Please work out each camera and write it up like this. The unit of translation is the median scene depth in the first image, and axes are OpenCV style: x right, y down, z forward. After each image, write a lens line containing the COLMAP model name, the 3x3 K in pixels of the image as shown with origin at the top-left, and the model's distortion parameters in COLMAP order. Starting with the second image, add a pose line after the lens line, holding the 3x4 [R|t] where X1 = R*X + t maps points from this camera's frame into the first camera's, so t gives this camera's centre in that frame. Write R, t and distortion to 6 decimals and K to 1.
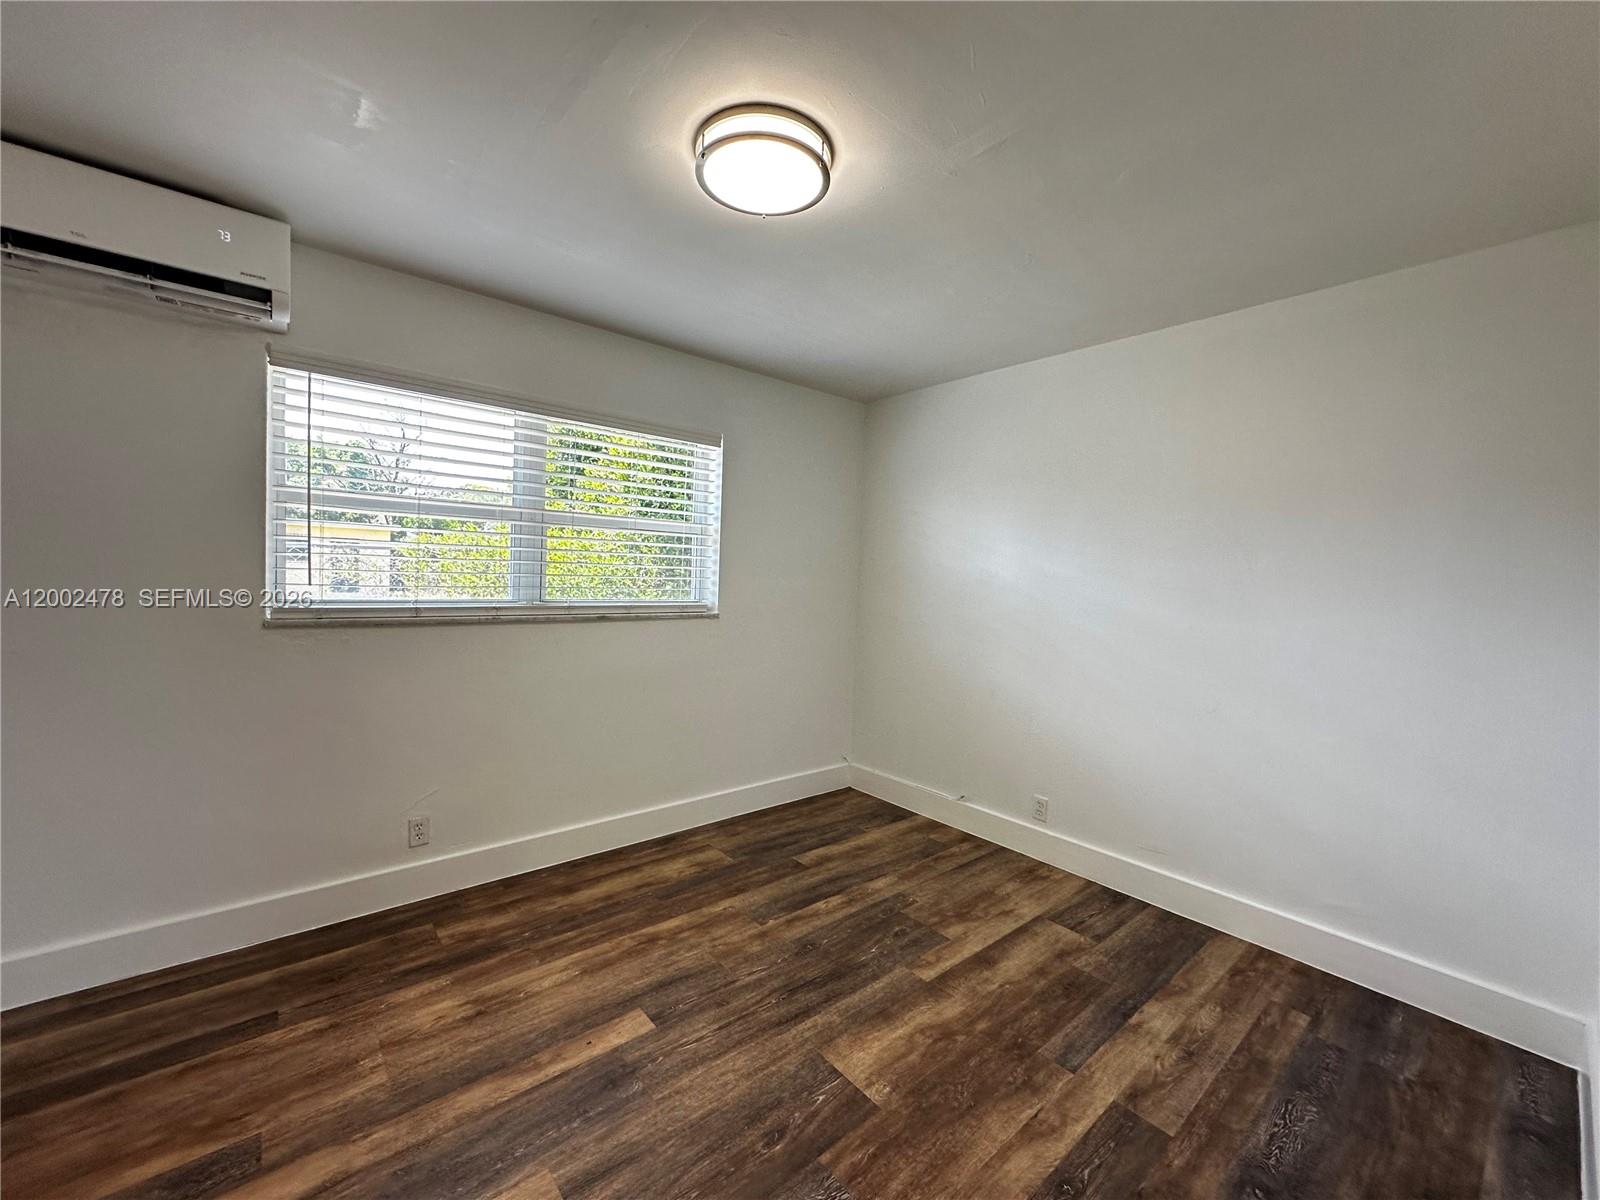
lens RADIAL K [[637.8, 0, 800.0], [0, 637.8, 600.0], [0, 0, 1]] dist [-0.003030, 0.000660]
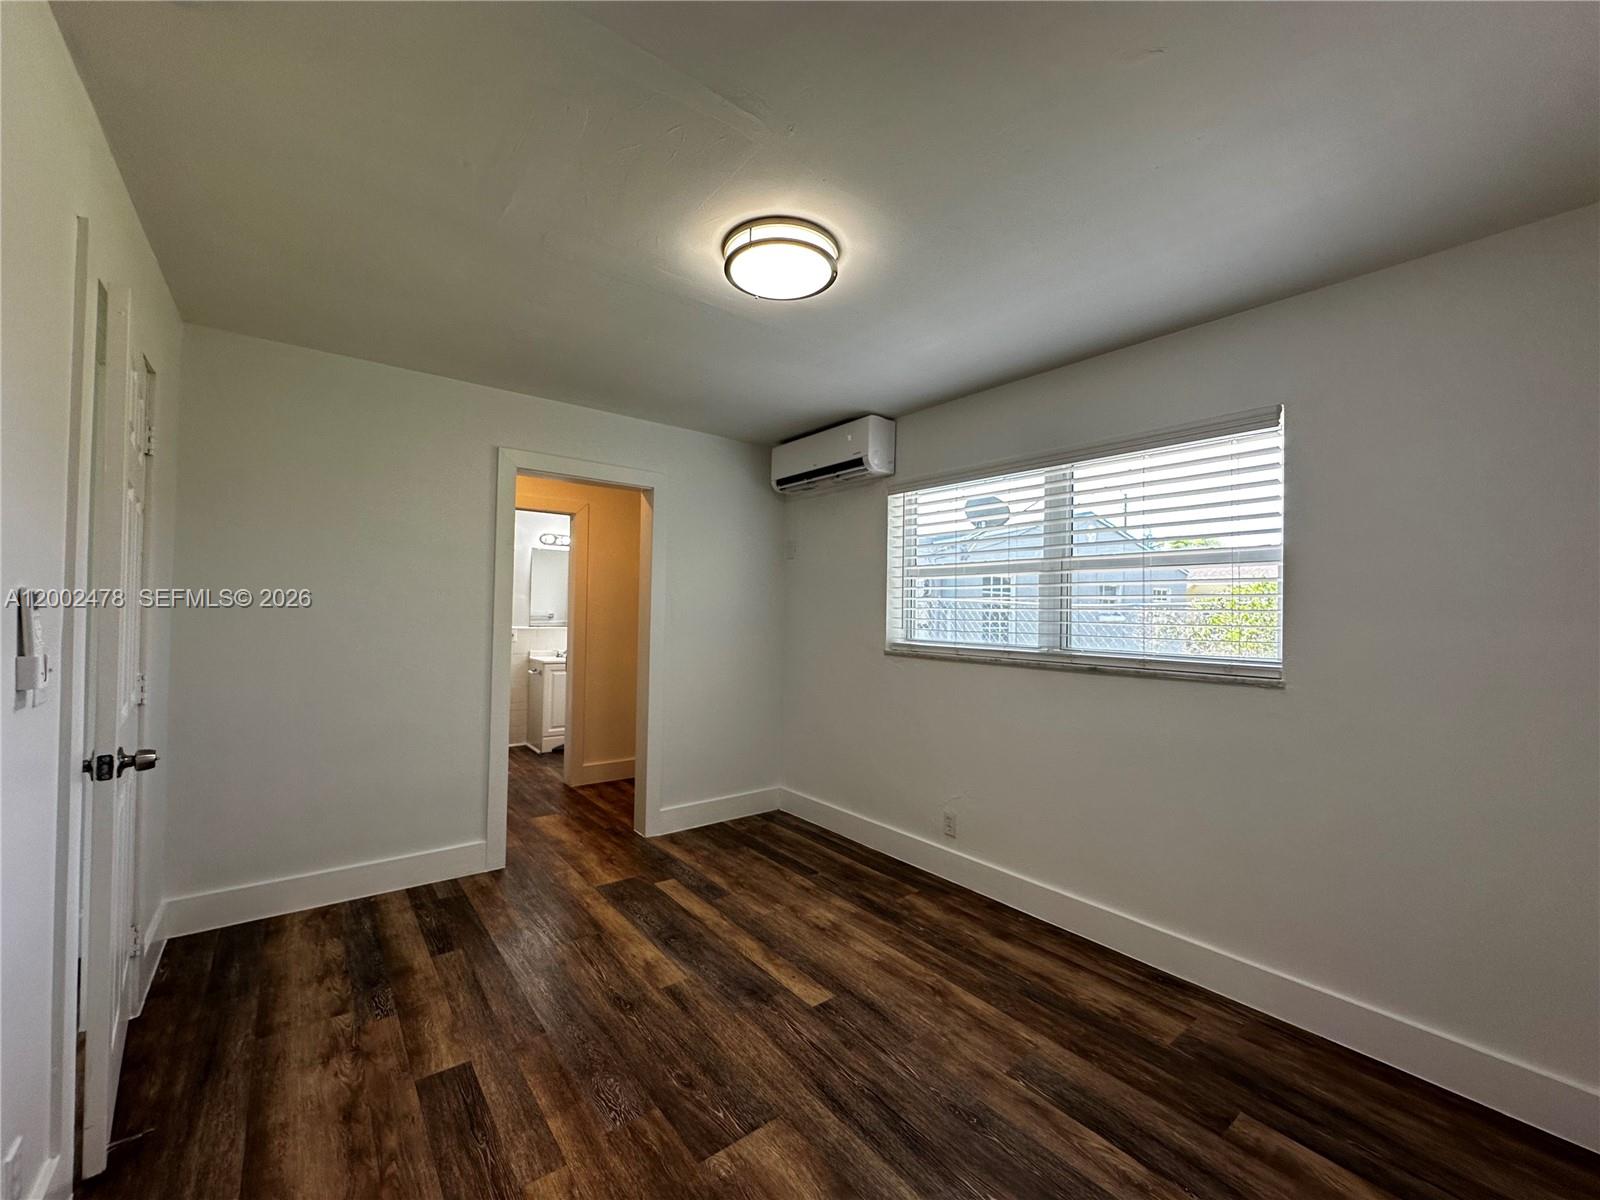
lens RADIAL K [[643.5, 0, 800.0], [0, 643.5, 600.0], [0, 0, 1]] dist [-0.001636, 0.000300]
pose [[-0.035338, -0.054410, -0.997893, 0.854681], [-0.059844, 0.996840, -0.052233, 0.003839], [0.997582, 0.057872, -0.038482, 0.867076]]
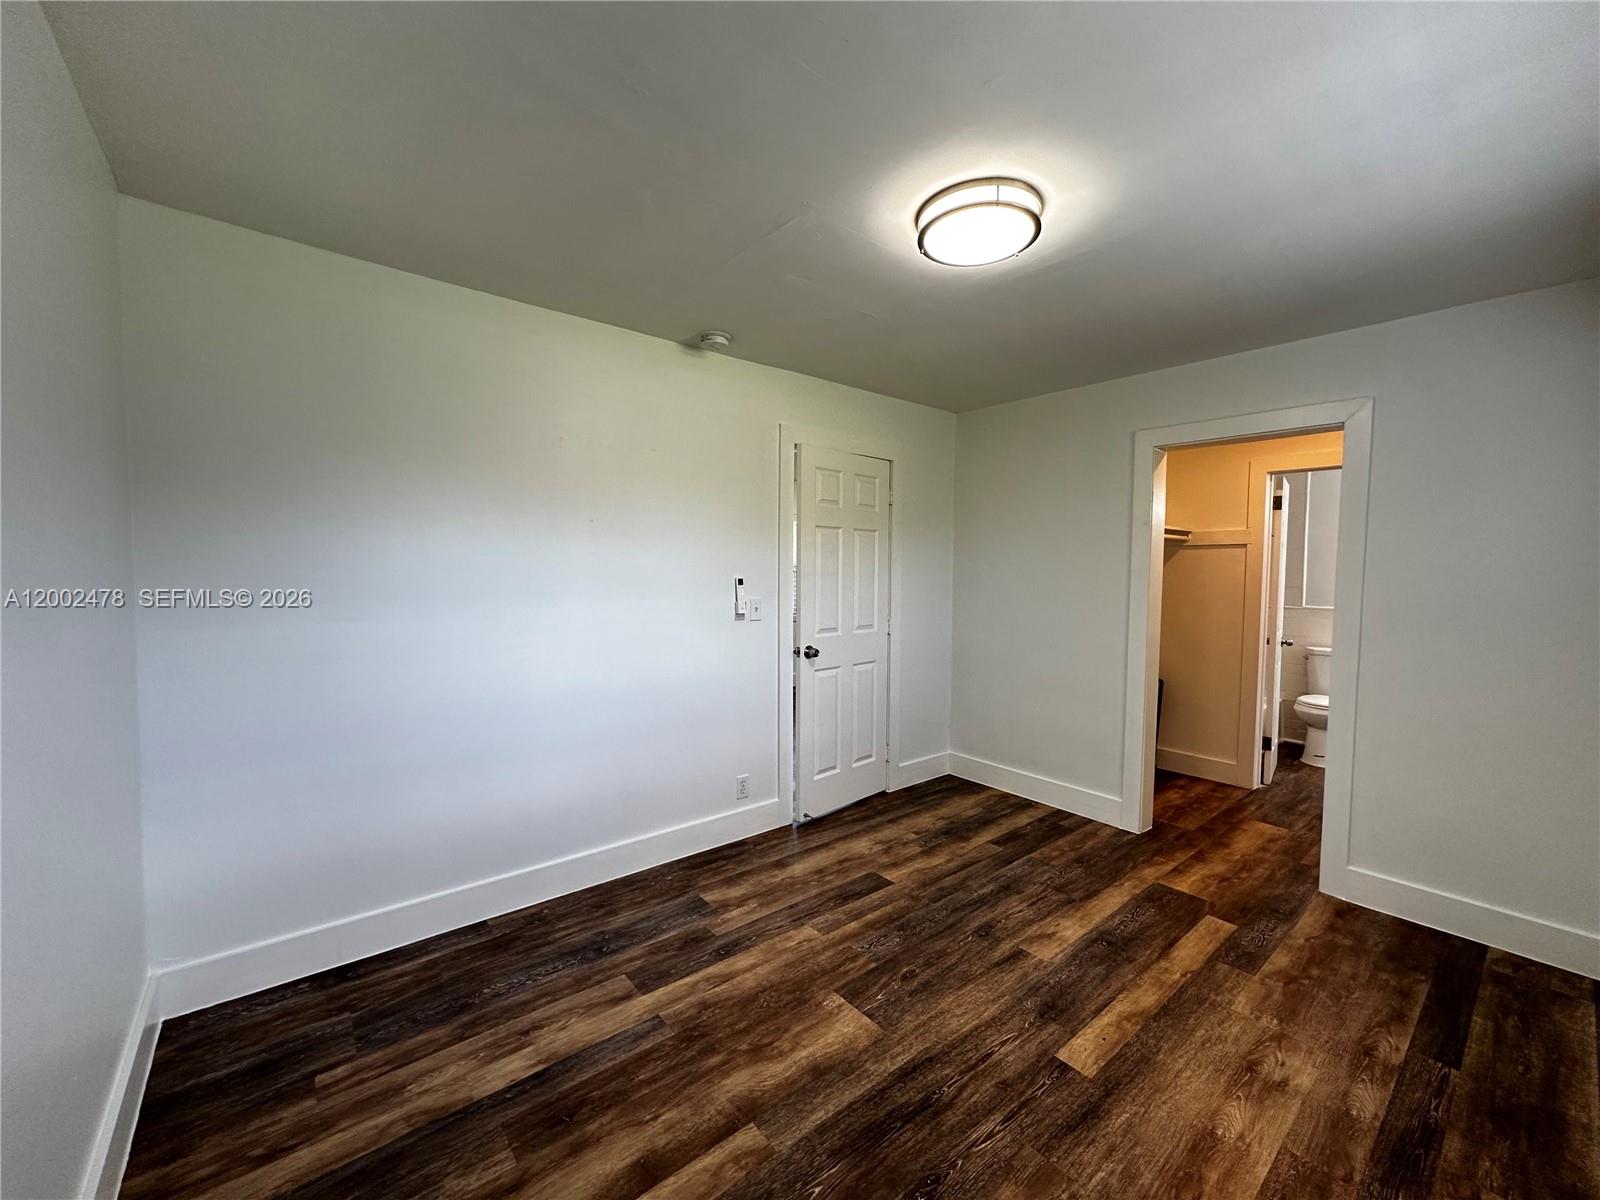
lens RADIAL K [[640.5, 0, 795.6], [0, 640.5, 602.2], [0, 0, 1]] dist [-0.000704, 0.000257]
pose [[-0.998693, -0.047875, 0.017909, 0.165429], [-0.045951, 0.994349, 0.095699, -0.086662], [-0.022389, 0.094751, -0.995249, 1.700473]]
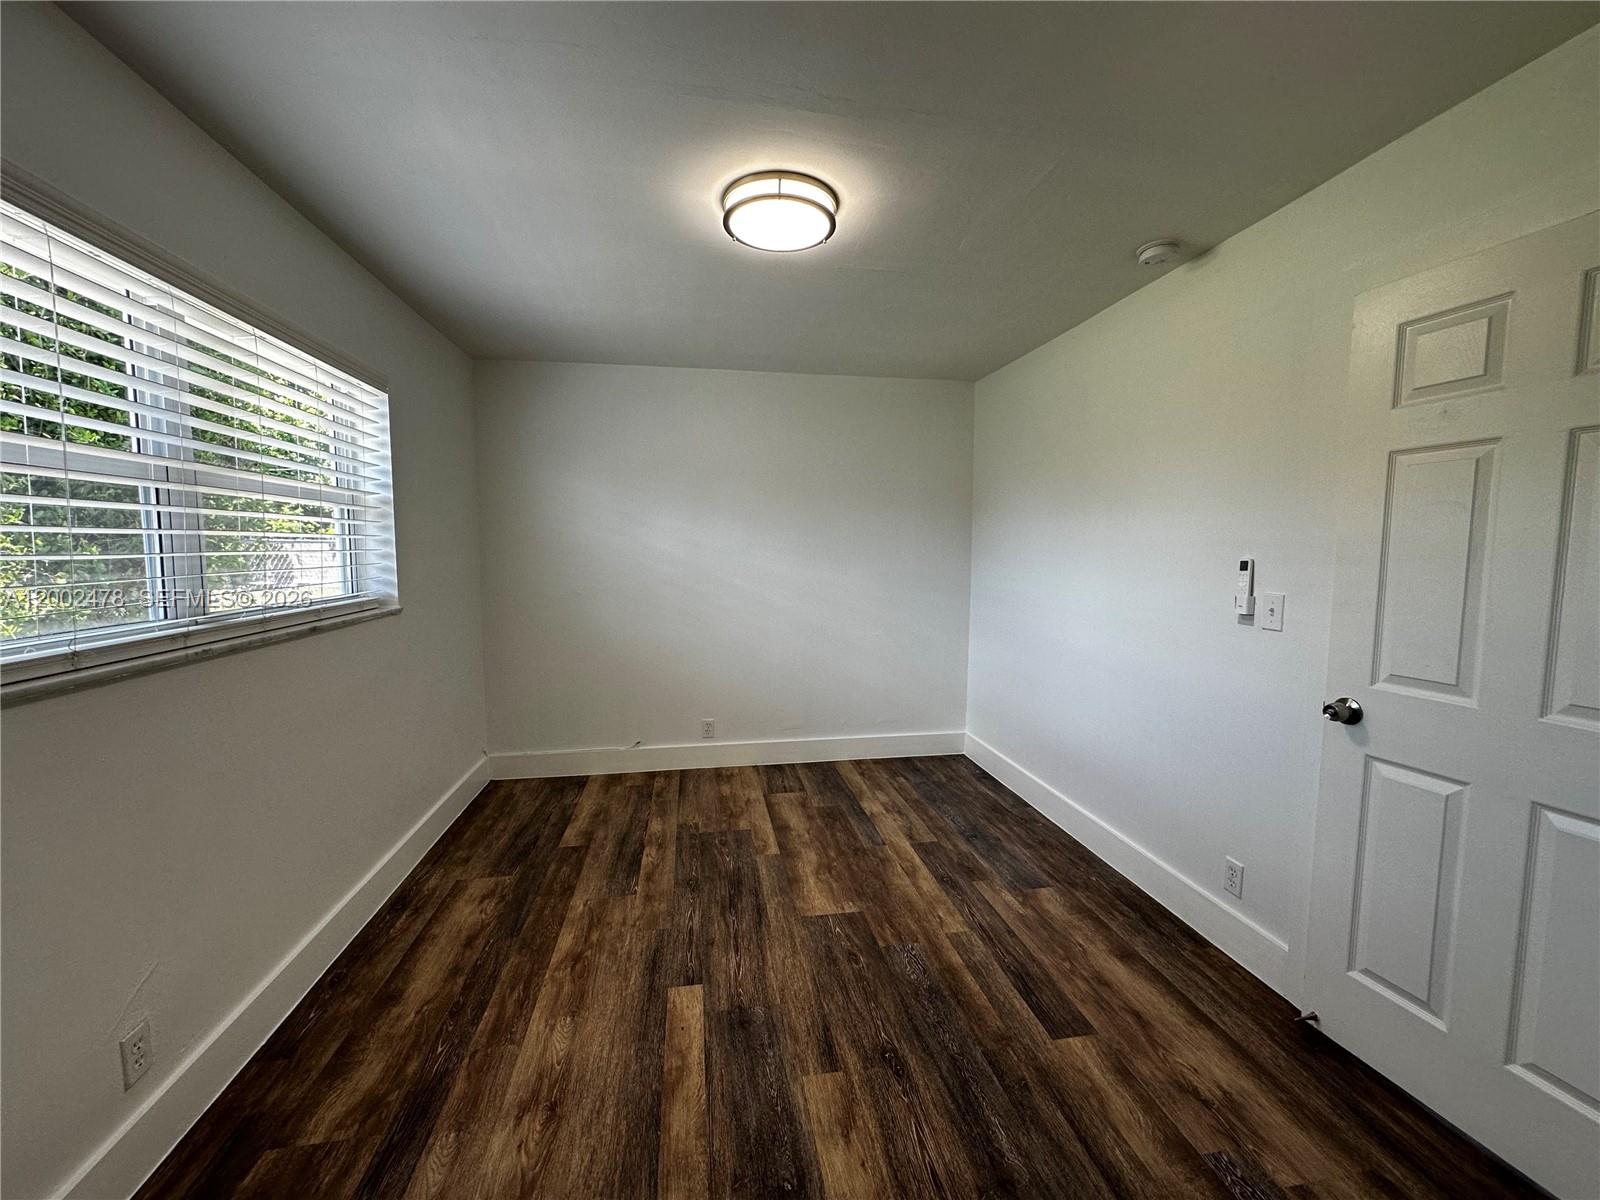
lens RADIAL K [[637.8, 0, 800.0], [0, 637.8, 600.0], [0, 0, 1]] dist [-0.003030, 0.000660]
pose [[0.511766, -0.105550, 0.852616, -0.874954], [0.051052, 0.994407, 0.092460, -0.056849], [-0.857606, -0.003790, 0.514293, 0.273289]]
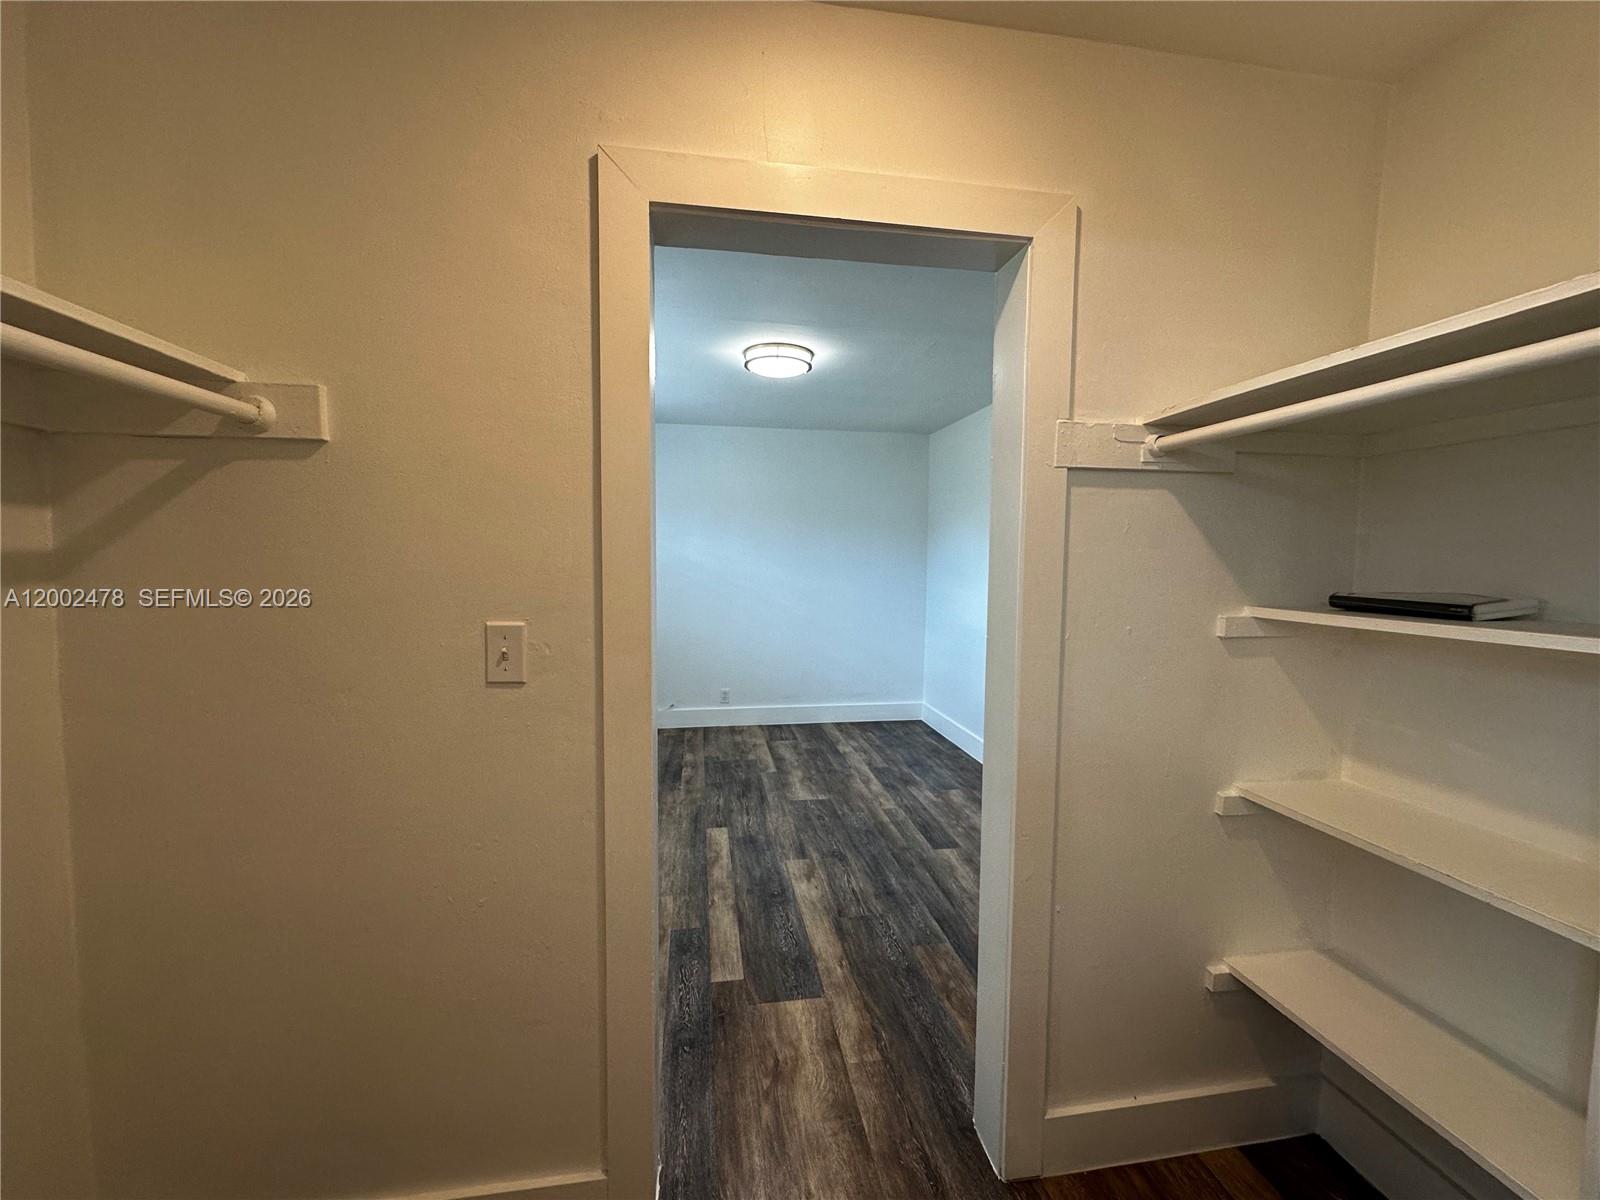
lens RADIAL K [[637.8, 0, 800.0], [0, 637.8, 600.0], [0, 0, 1]] dist [-0.003030, 0.000660]
pose [[0.519880, -0.086370, 0.849862, -1.375607], [0.044612, 0.996263, 0.073958, -0.062836], [-0.853073, -0.000536, 0.521791, -0.074021]]
